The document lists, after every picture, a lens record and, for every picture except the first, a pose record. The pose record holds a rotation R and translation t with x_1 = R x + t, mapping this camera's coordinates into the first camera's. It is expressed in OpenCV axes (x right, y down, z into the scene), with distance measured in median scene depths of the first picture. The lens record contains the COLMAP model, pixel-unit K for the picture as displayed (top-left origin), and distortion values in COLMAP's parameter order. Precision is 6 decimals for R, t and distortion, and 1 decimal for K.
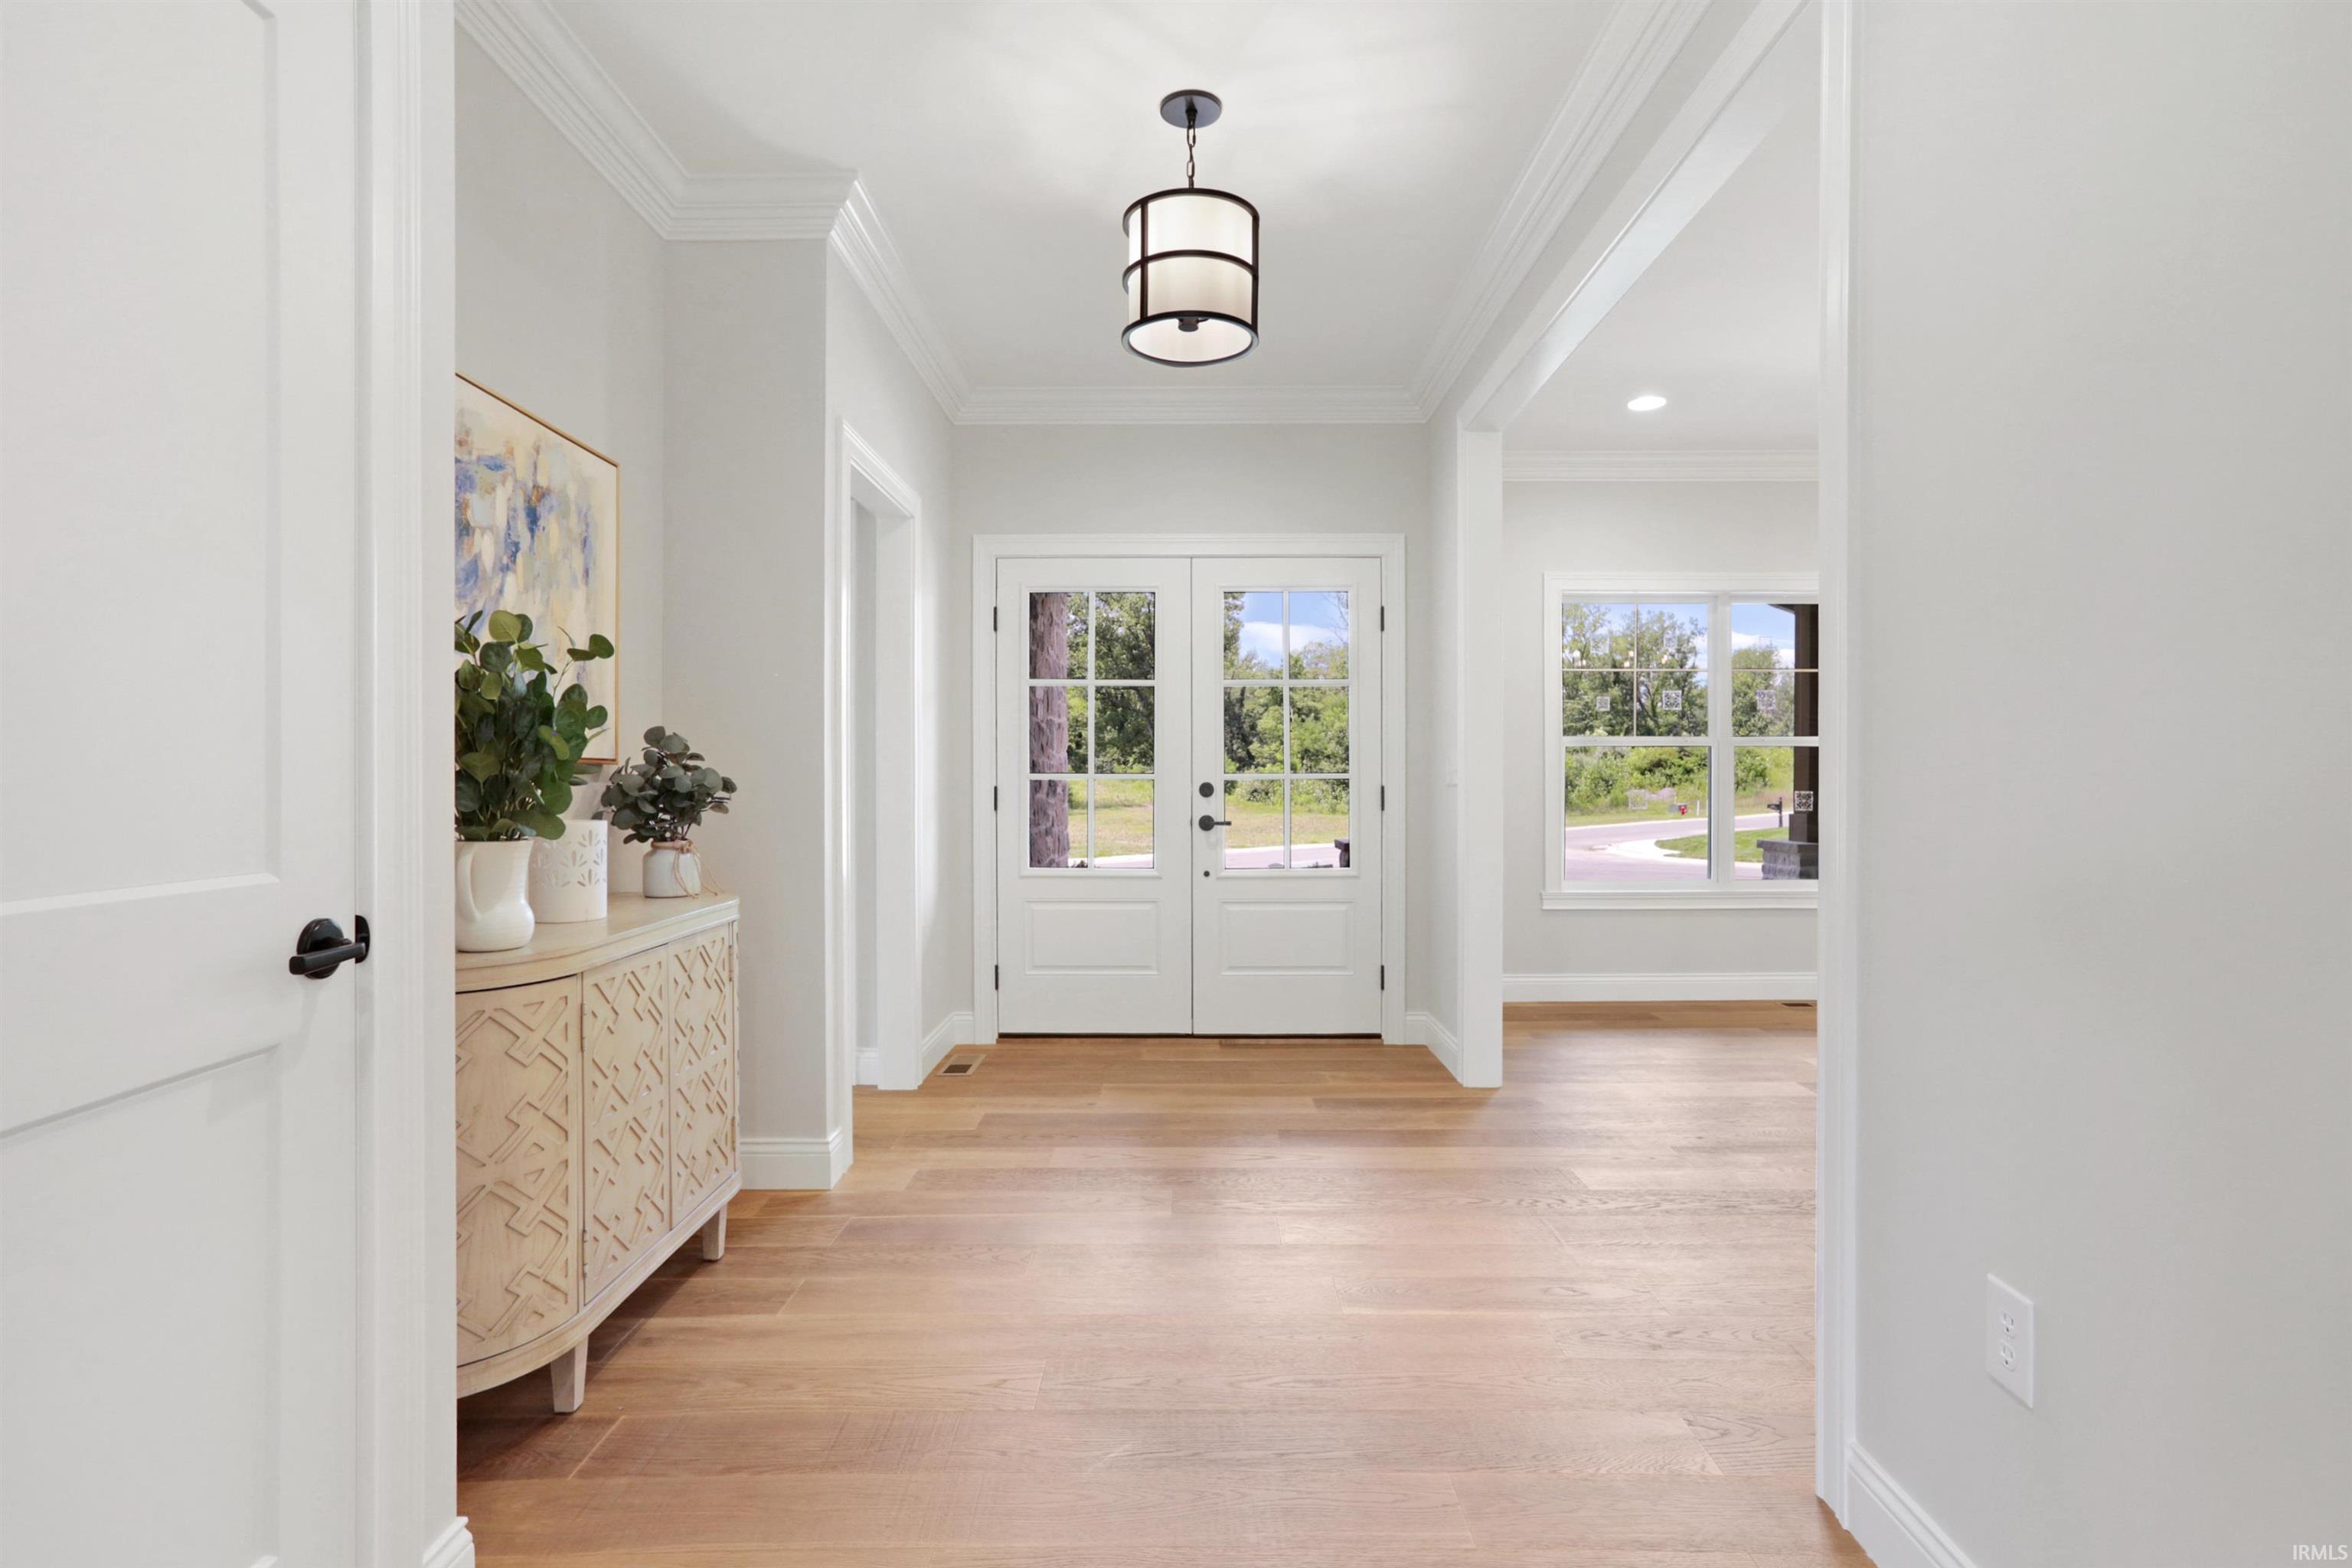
lens RADIAL K [[1179.3, 0, 1176.0], [0, 1179.3, 784.0], [0, 0, 1]] dist [0.000009, -0.000060]
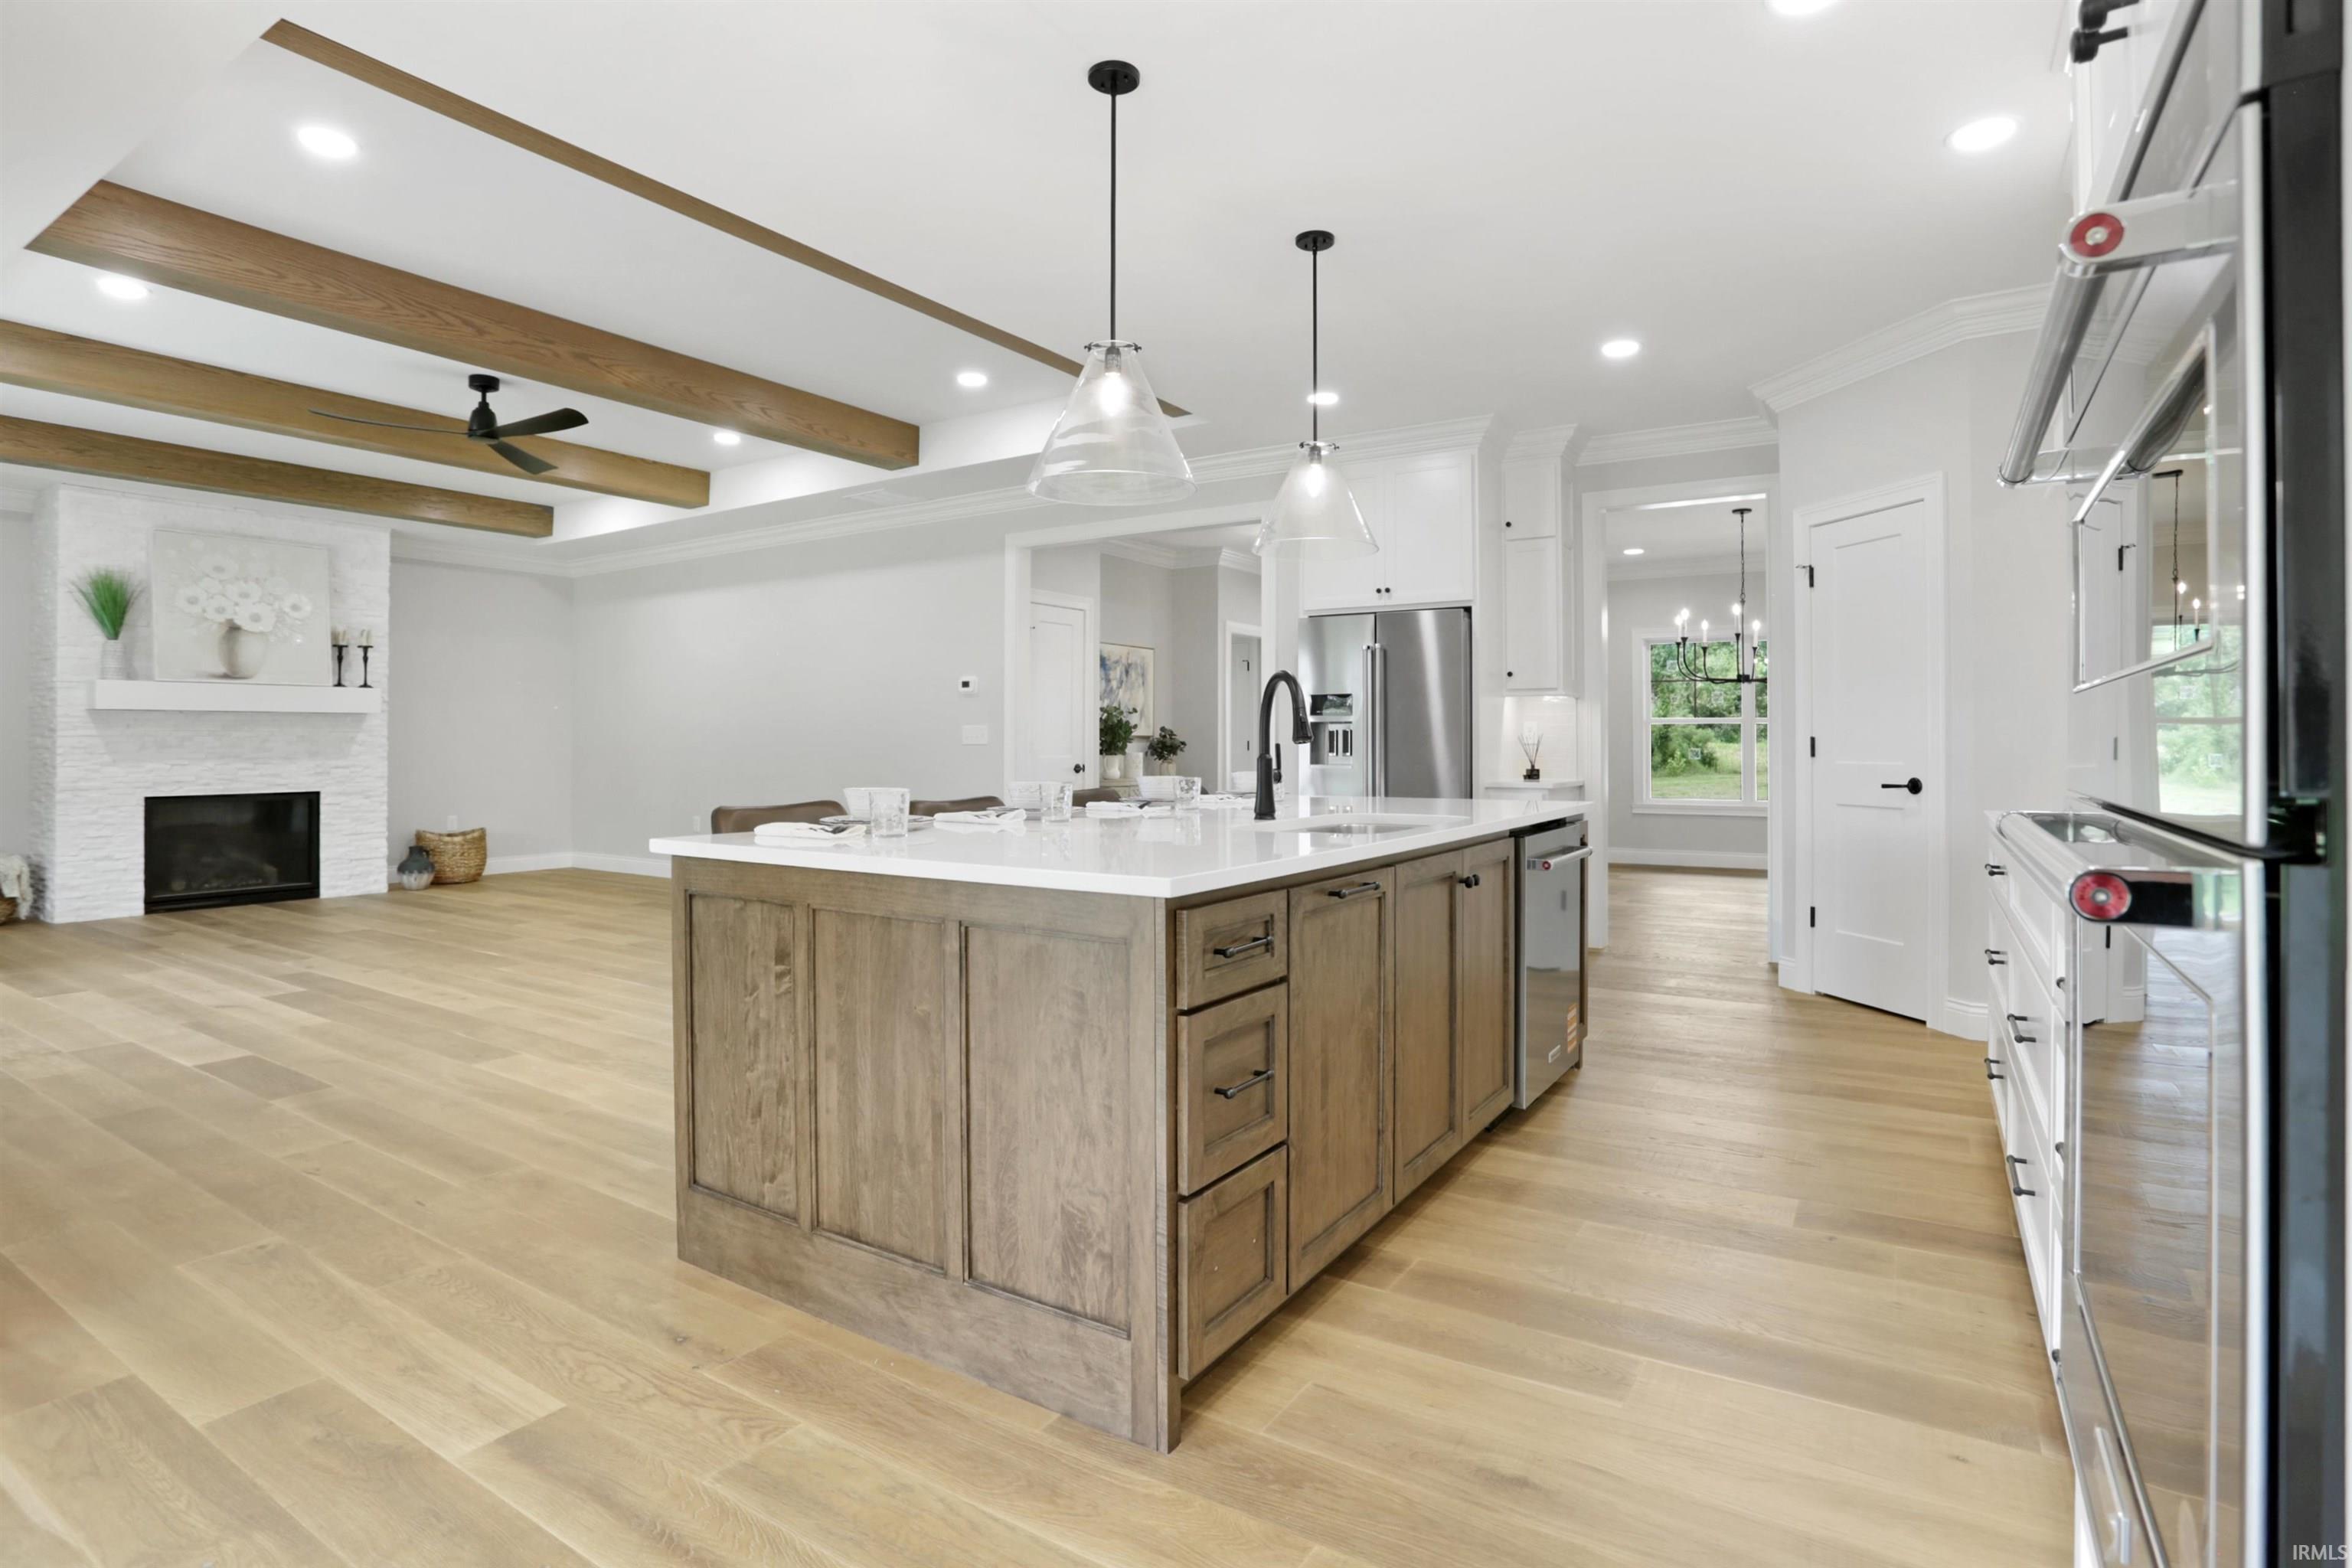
lens RADIAL K [[1133.9, 0, 1174.8], [0, 1133.9, 750.7], [0, 0, 1]] dist [0.000107, 0.000002]
pose [[0.841144, -0.003152, -0.540803, 1.573816], [0.001462, 0.999993, -0.003554, 0.039041], [0.540810, 0.002199, 0.841142, -2.006695]]
